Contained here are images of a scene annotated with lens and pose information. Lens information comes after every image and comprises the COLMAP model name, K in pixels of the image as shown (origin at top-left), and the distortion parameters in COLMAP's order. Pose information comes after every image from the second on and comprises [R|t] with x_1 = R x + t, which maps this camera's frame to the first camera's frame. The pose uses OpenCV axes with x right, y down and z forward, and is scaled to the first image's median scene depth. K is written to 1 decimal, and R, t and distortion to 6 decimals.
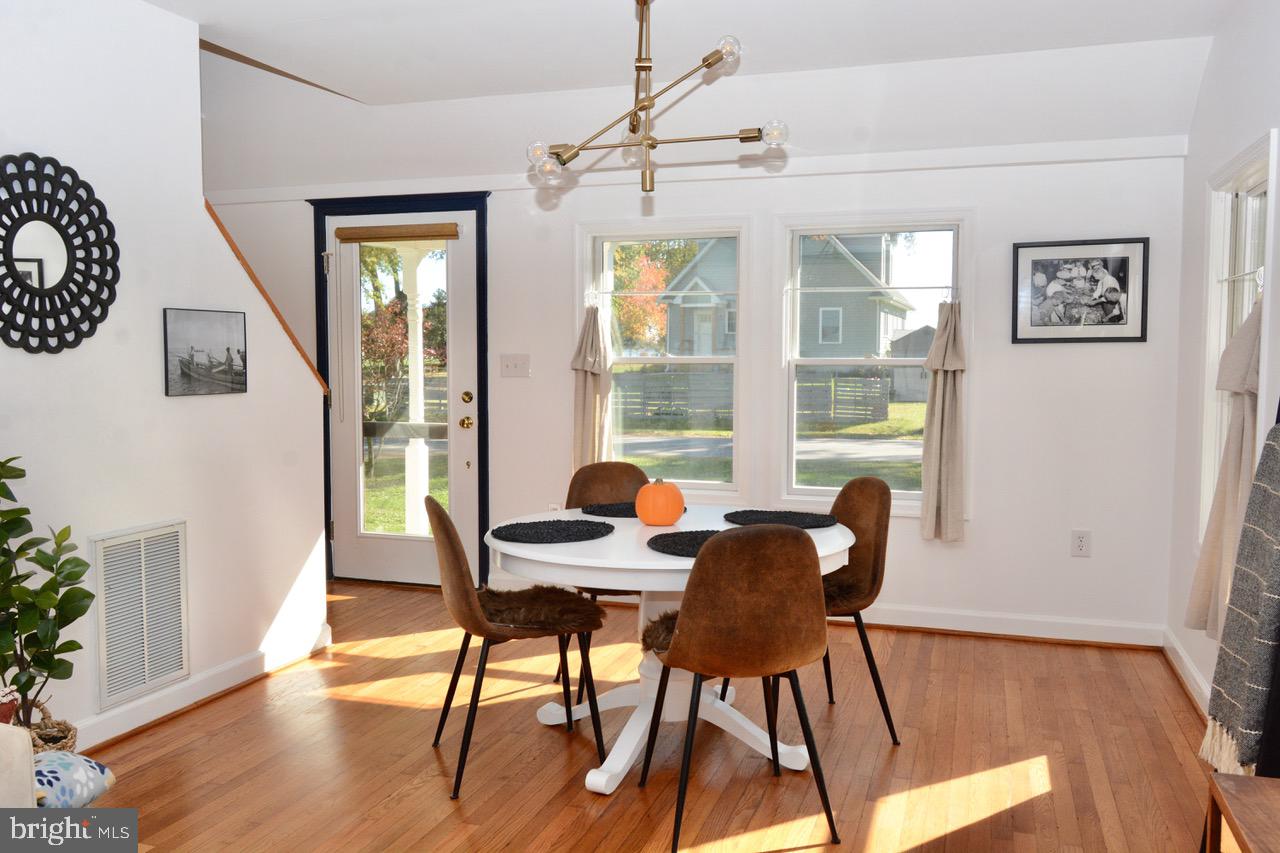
lens RADIAL K [[1087.3, 0, 617.9], [0, 1087.3, 425.0], [0, 0, 1]] dist [0.001710, -0.002833]
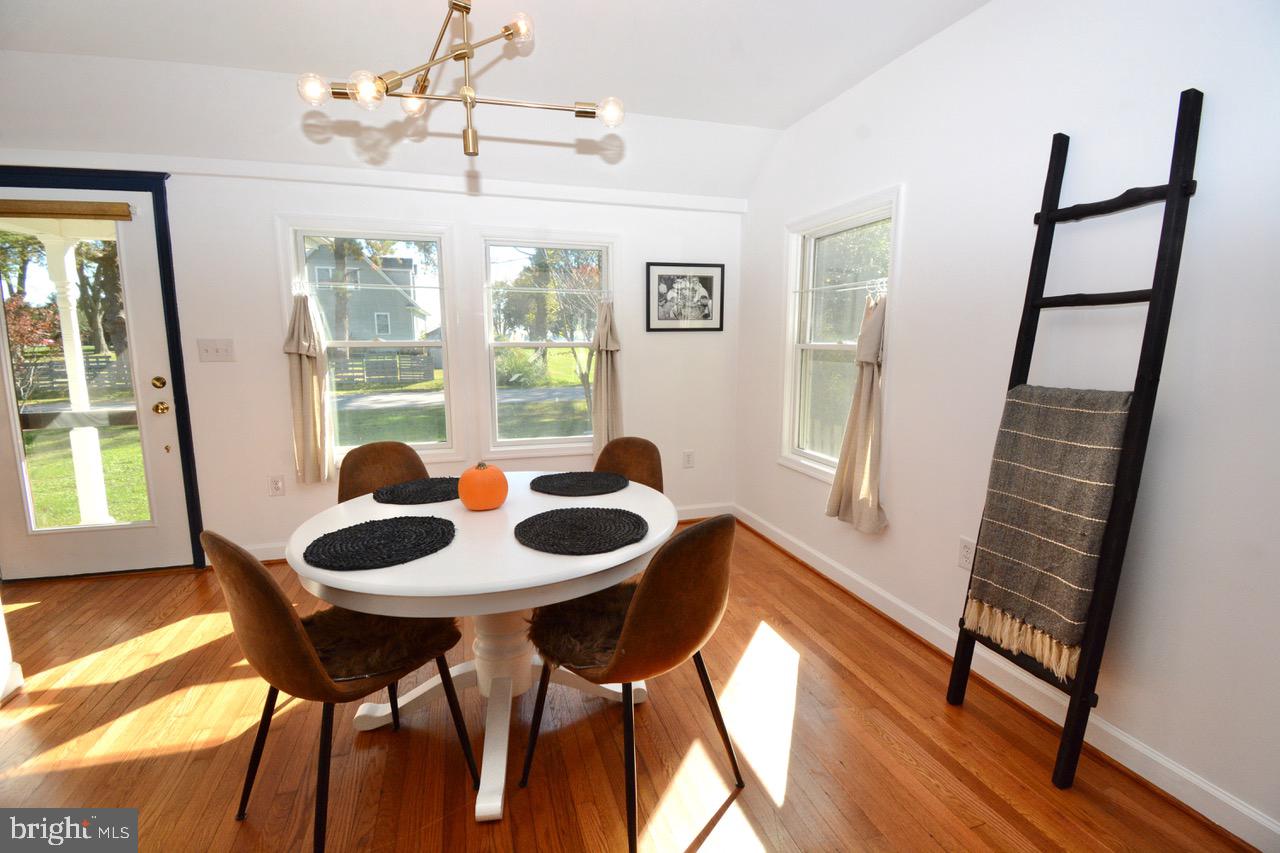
lens RADIAL K [[571.9, 0, 638.5], [0, 571.9, 425.1], [0, 0, 1]] dist [0.023392, -0.029093]
pose [[0.805367, -0.088114, 0.586191, -0.115755], [0.040791, 0.994784, 0.093490, -0.021720], [-0.591372, -0.051382, 0.804761, 0.373187]]
